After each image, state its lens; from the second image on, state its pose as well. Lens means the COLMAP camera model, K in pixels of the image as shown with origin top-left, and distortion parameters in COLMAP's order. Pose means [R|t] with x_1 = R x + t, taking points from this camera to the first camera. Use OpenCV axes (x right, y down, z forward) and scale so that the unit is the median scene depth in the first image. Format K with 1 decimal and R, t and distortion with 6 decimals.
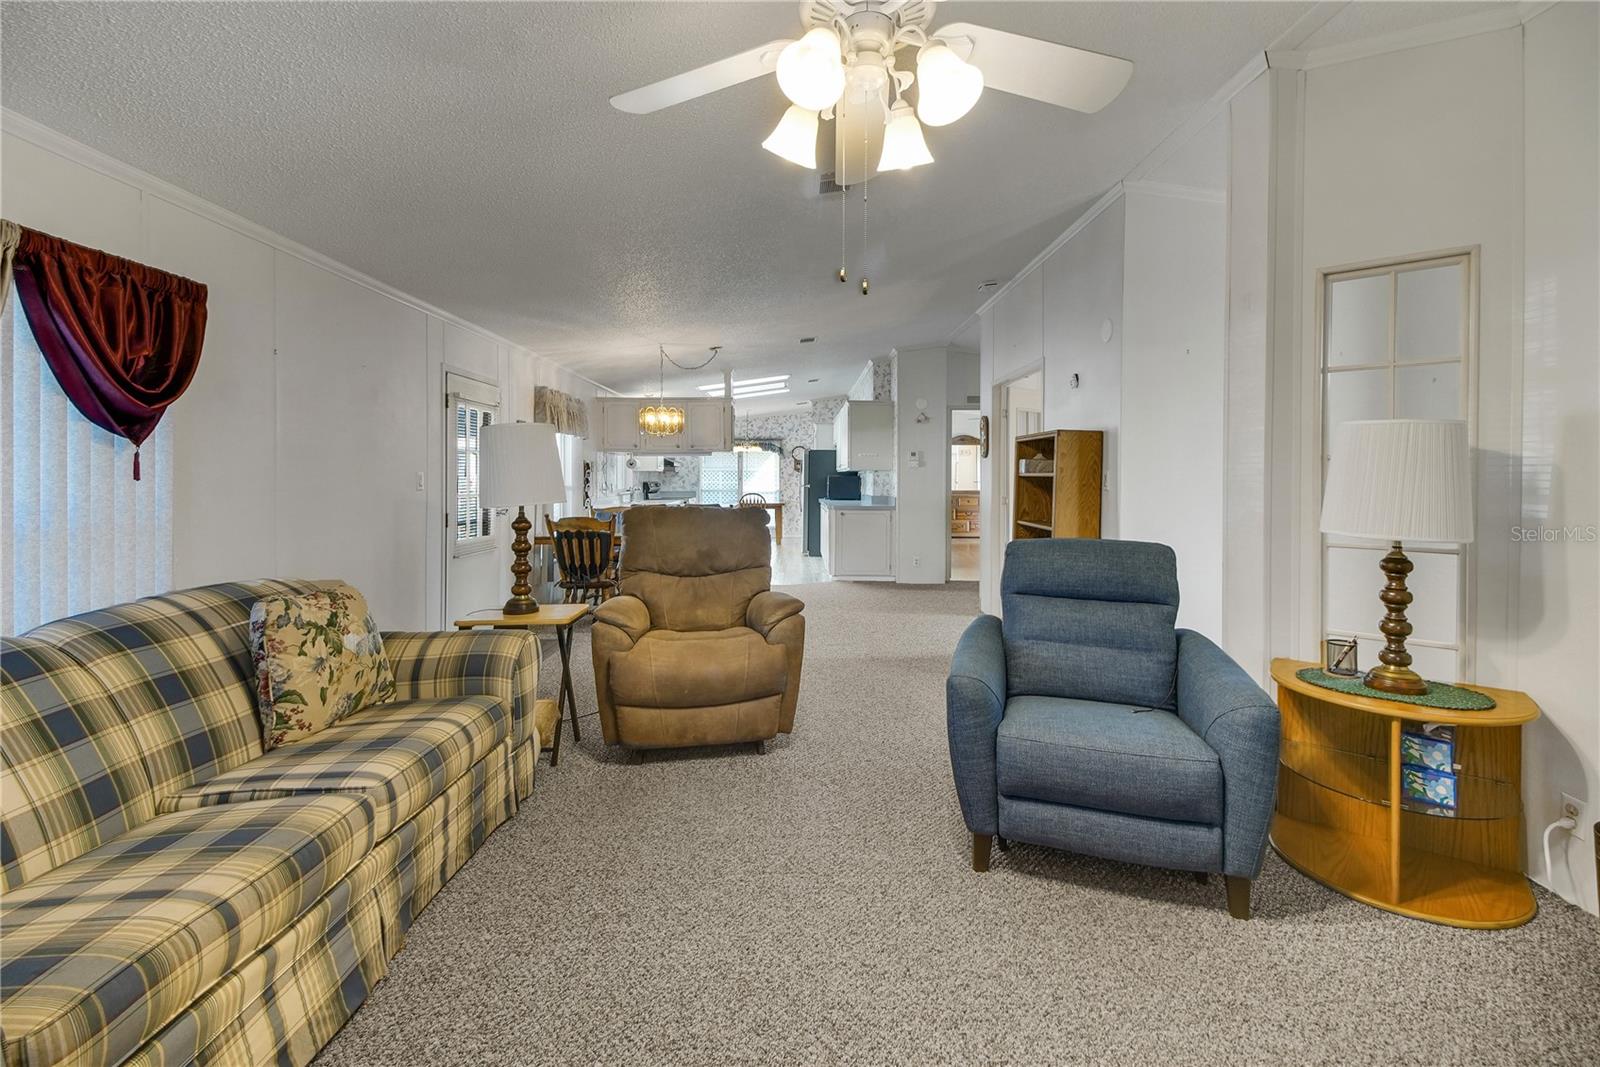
lens RADIAL K [[692.4, 0, 800.0], [0, 692.4, 468.9], [0, 0, 1]] dist [0.041088, -0.019459]
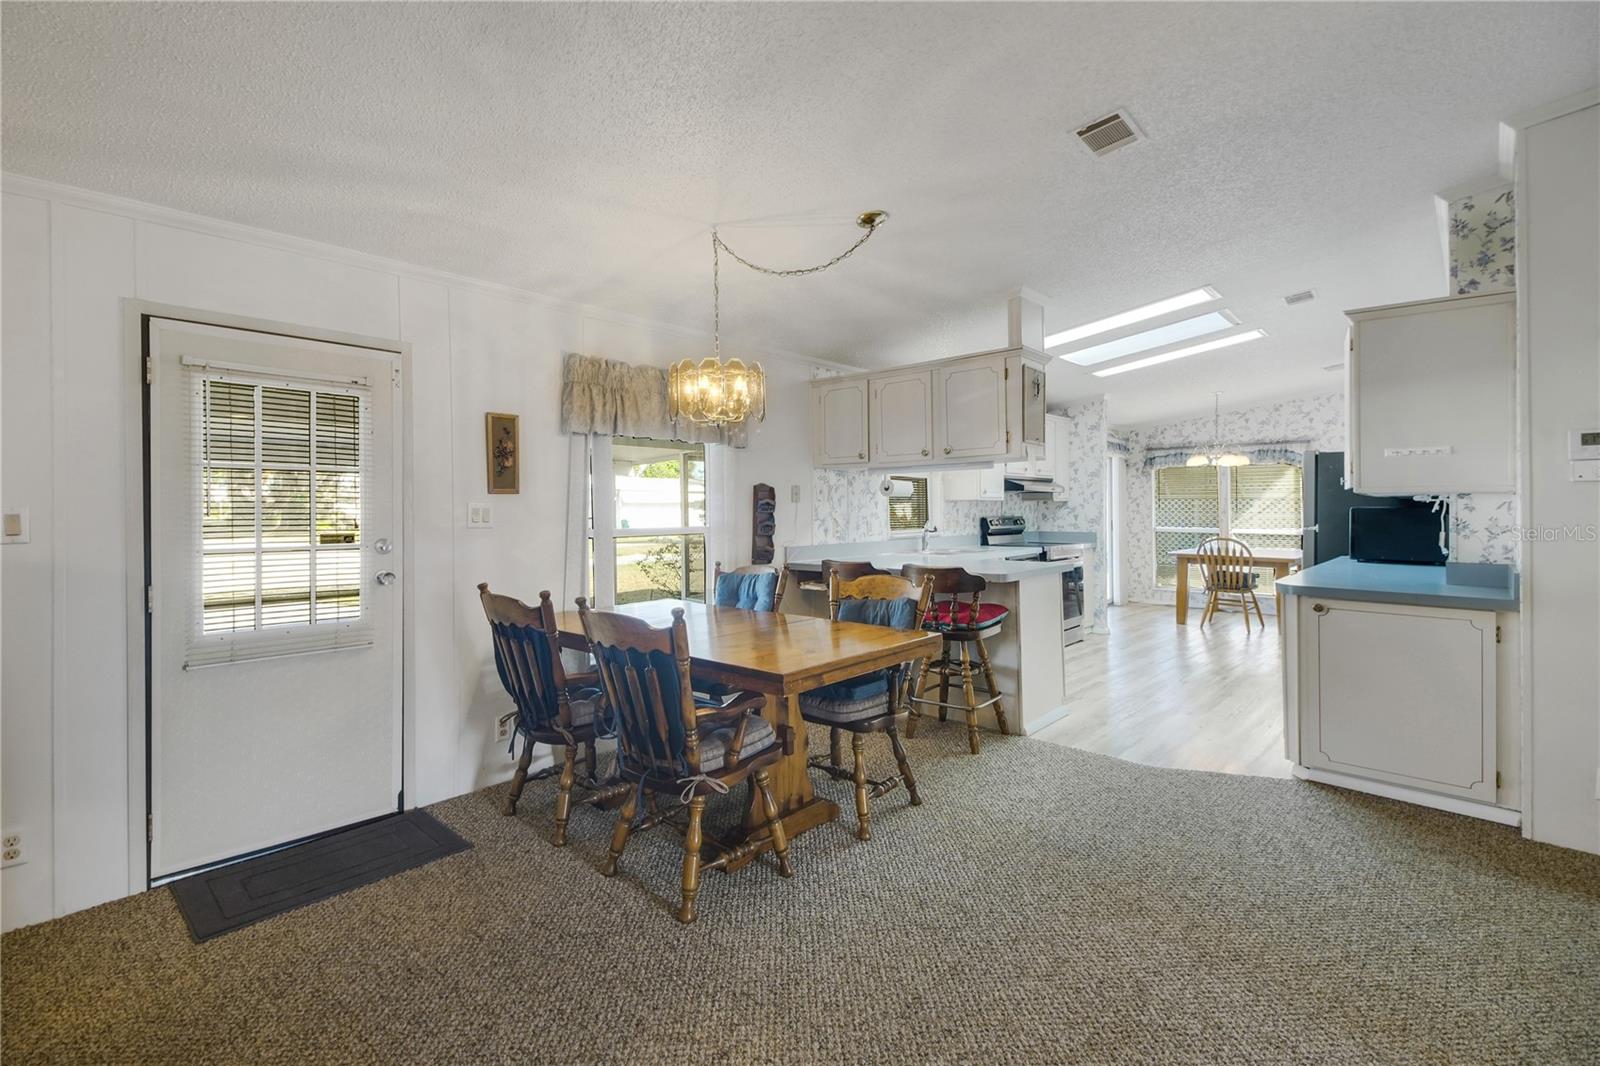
lens RADIAL K [[731.3, 0, 791.1], [0, 731.3, 511.8], [0, 0, 1]] dist [0.031836, -0.000537]
pose [[0.736759, 0.001127, -0.676154, 0.291592], [0.010232, 0.999866, 0.012816, 0.009268], [0.676078, -0.016360, 0.736649, 1.175213]]
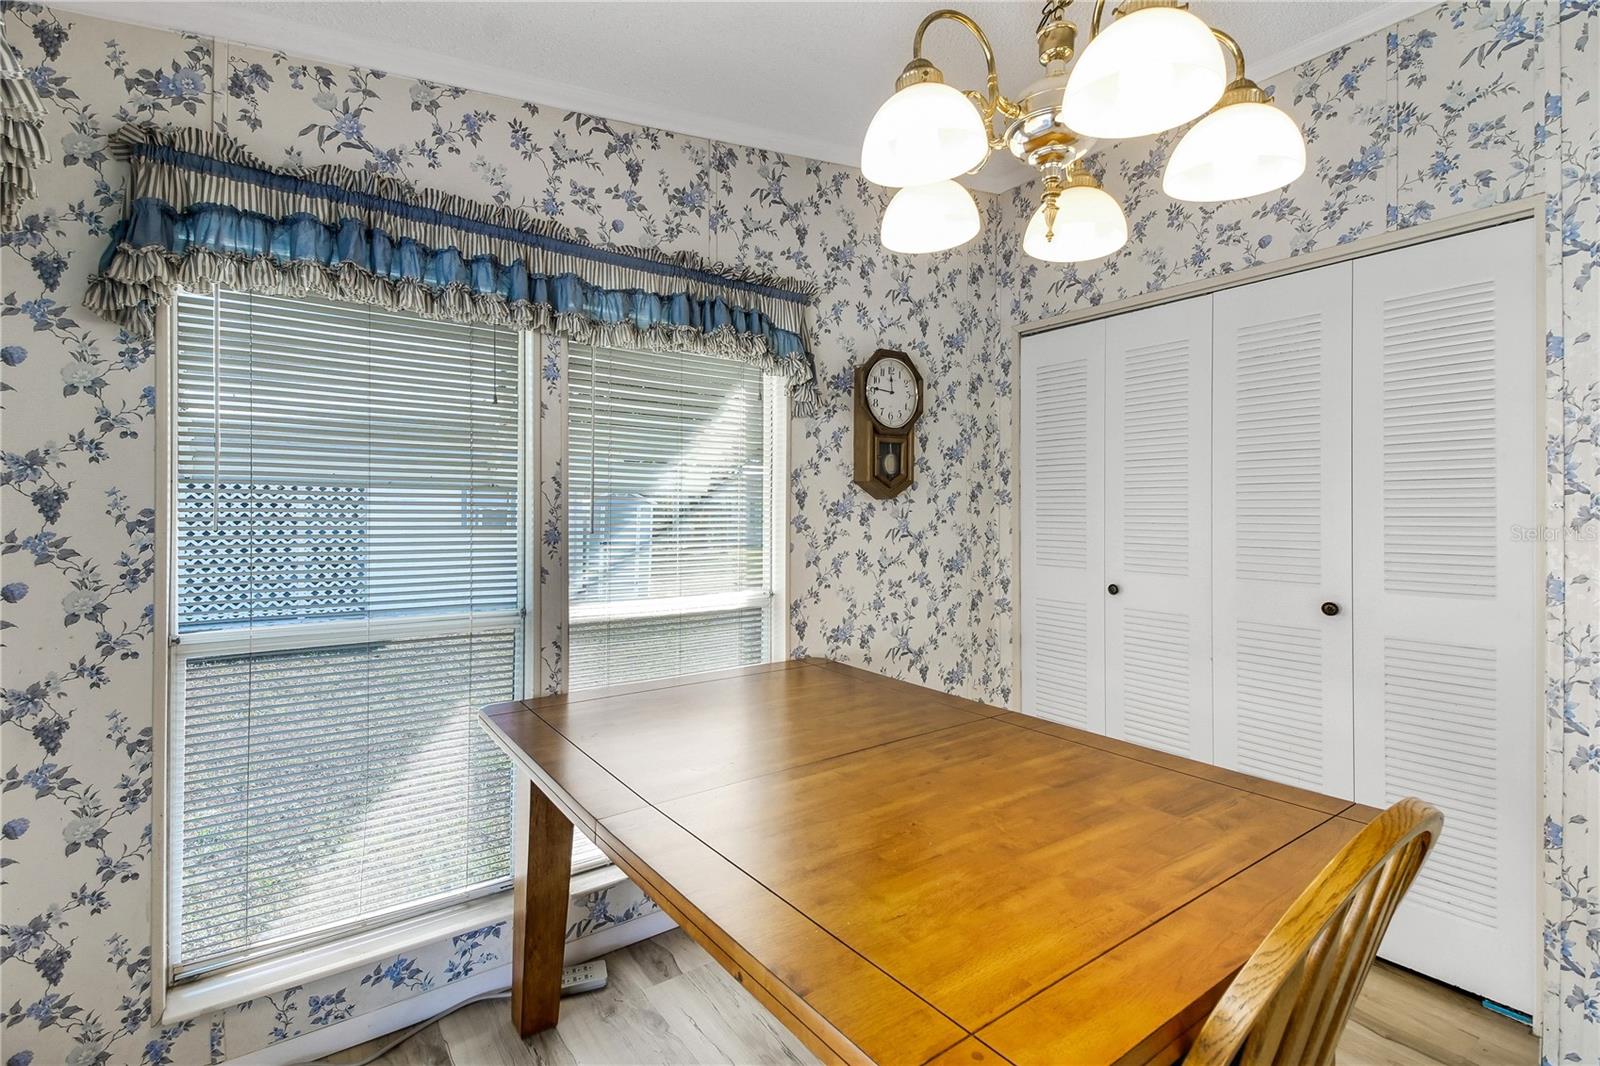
lens RADIAL K [[710.3, 0, 794.0], [0, 710.3, 508.8], [0, 0, 1]] dist [0.034060, -0.017681]
pose [[0.810841, 0.004994, 0.585246, -0.541232], [-0.007664, 0.999968, 0.002086, 0.033369], [-0.585217, -0.006177, 0.810853, 3.586281]]
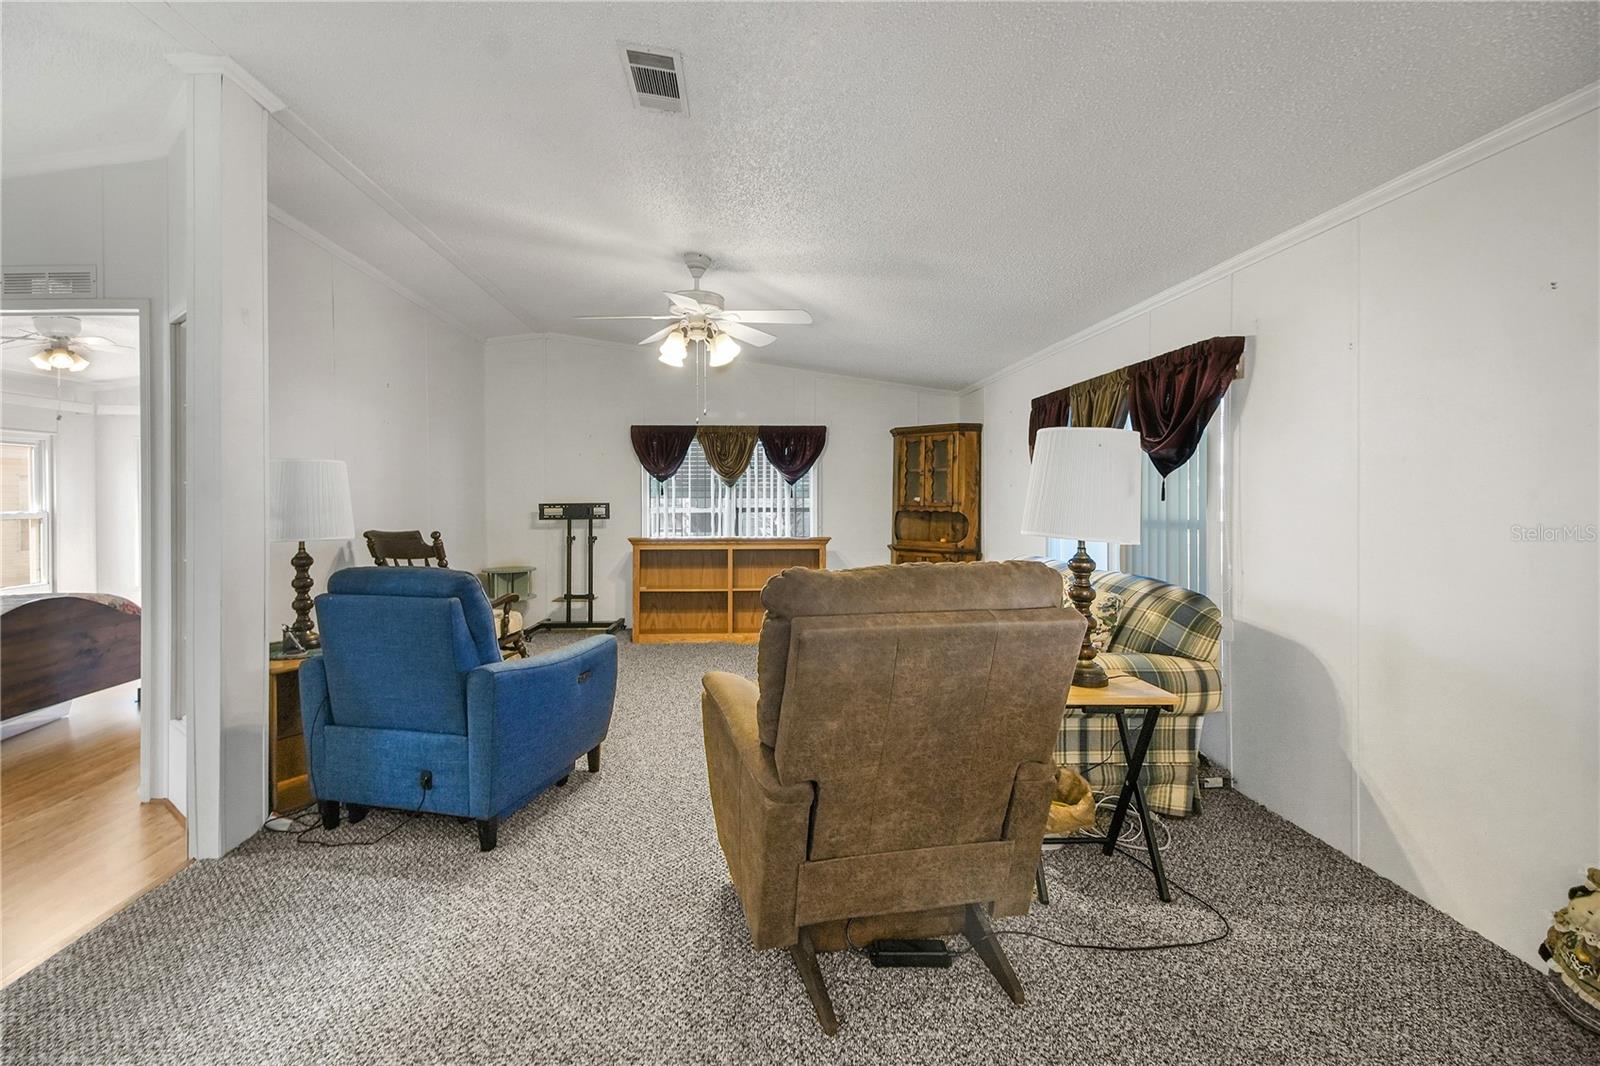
lens RADIAL K [[695.7, 0, 772.3], [0, 695.7, 499.3], [0, 0, 1]] dist [0.042682, -0.000213]
pose [[-0.999274, 0.001115, -0.038087, -0.039913], [0.001234, 0.999994, -0.003095, 0.011795], [0.038083, -0.003140, -0.999270, 1.559428]]
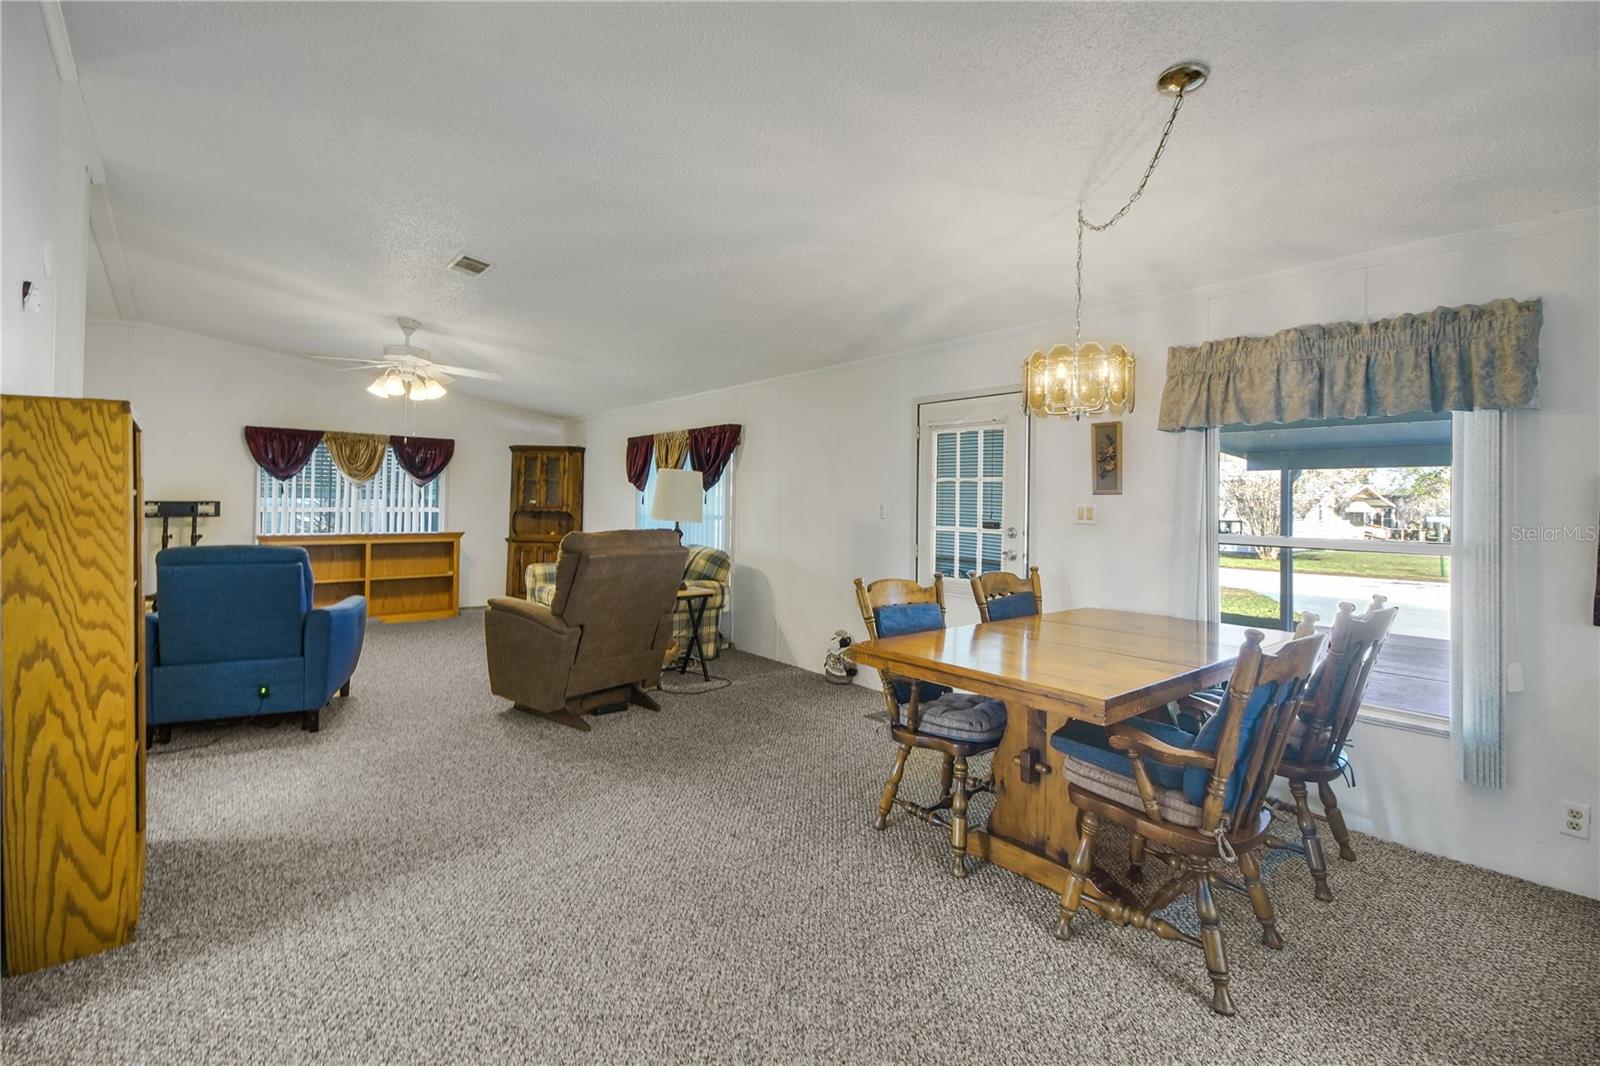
lens RADIAL K [[700.7, 0, 783.0], [0, 700.7, 498.1], [0, 0, 1]] dist [0.057332, -0.025742]
pose [[-0.772464, -0.017557, -0.634816, 0.380065], [-0.010579, 0.999835, -0.014781, 0.019761], [0.634971, -0.004702, -0.772522, 2.136576]]
